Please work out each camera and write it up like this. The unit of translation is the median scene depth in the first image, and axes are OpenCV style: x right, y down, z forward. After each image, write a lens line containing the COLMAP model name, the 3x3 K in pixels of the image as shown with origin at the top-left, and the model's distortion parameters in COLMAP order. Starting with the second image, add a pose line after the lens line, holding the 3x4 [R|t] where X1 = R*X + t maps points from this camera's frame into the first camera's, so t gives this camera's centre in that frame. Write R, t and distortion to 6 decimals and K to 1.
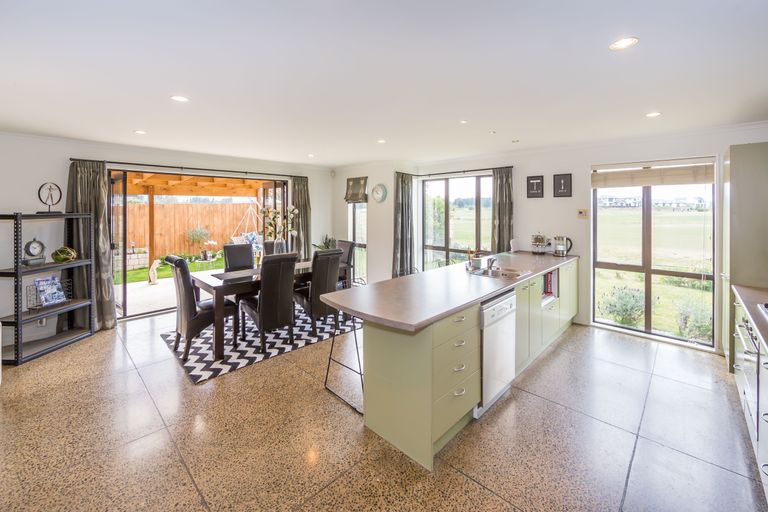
lens RADIAL K [[313.6, 0, 374.5], [0, 313.6, 216.1], [0, 0, 1]] dist [-0.001222, -0.000277]
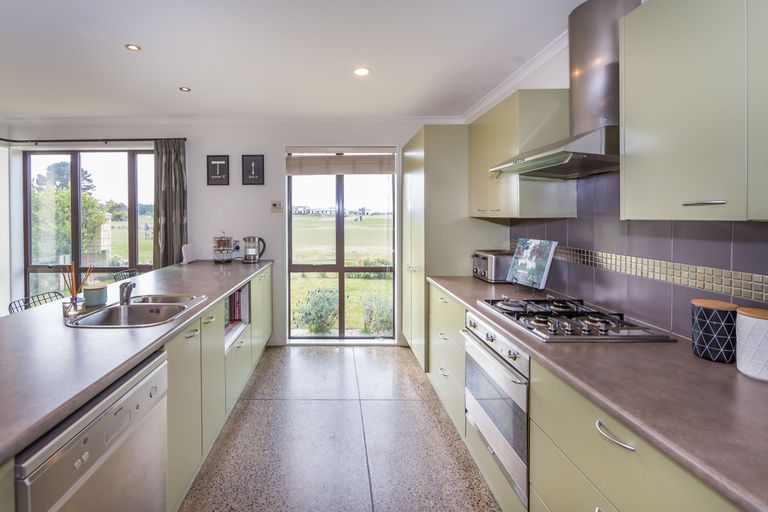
lens RADIAL K [[313.6, 0, 372.5], [0, 313.6, 222.4], [0, 0, 1]] dist [-0.001222, -0.000277]
pose [[0.611803, -0.006743, 0.790981, 0.185409], [0.007269, 0.999969, 0.002902, 0.032679], [-0.790977, 0.003974, 0.611833, 0.324769]]
